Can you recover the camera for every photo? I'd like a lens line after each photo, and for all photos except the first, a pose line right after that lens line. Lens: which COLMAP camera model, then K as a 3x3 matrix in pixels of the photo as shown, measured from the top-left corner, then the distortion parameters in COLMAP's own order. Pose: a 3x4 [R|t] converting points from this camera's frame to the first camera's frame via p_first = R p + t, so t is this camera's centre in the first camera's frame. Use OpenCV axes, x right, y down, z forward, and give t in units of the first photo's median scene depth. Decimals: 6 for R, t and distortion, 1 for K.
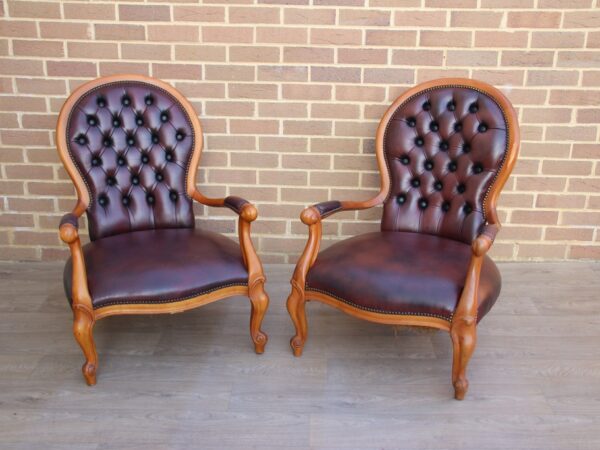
lens RADIAL K [[673.3, 0, 298.8], [0, 673.3, 229.4], [0, 0, 1]] dist [0.041541, 0.000000]
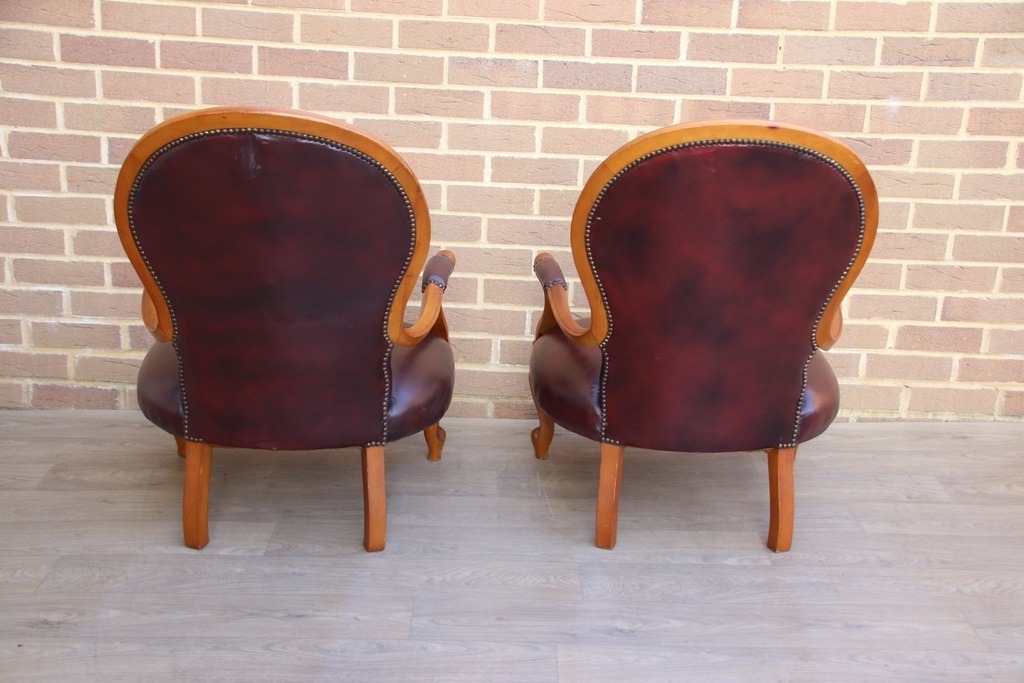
lens RADIAL K [[1306.1, 0, 515.5], [0, 1306.1, 350.2], [0, 0, 1]] dist [0.190609, 0.000000]
pose [[0.999056, 0.015565, 0.040557, -0.047055], [-0.013111, 0.998107, -0.060089, 0.066707], [-0.041416, 0.059501, 0.997369, -0.082169]]
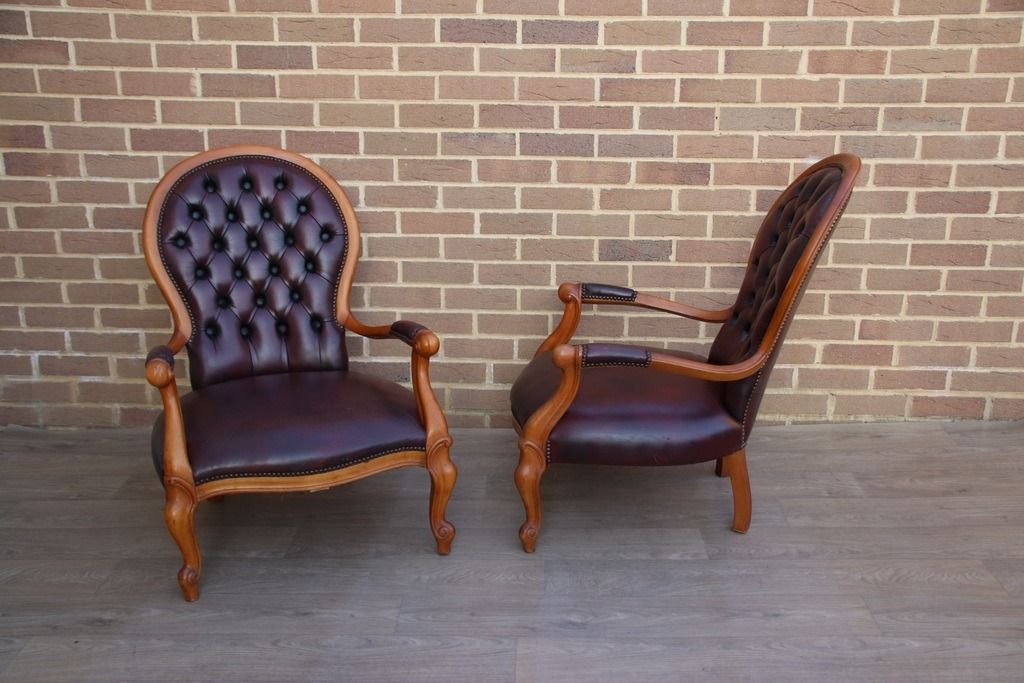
lens RADIAL K [[1035.6, 0, 513.5], [0, 1035.6, 350.0], [0, 0, 1]] dist [0.051076, 0.000000]
pose [[0.999961, -0.008146, -0.003347, 0.013087], [0.007970, 0.998742, -0.049508, 0.027800], [0.003746, 0.049480, 0.998768, -0.030353]]
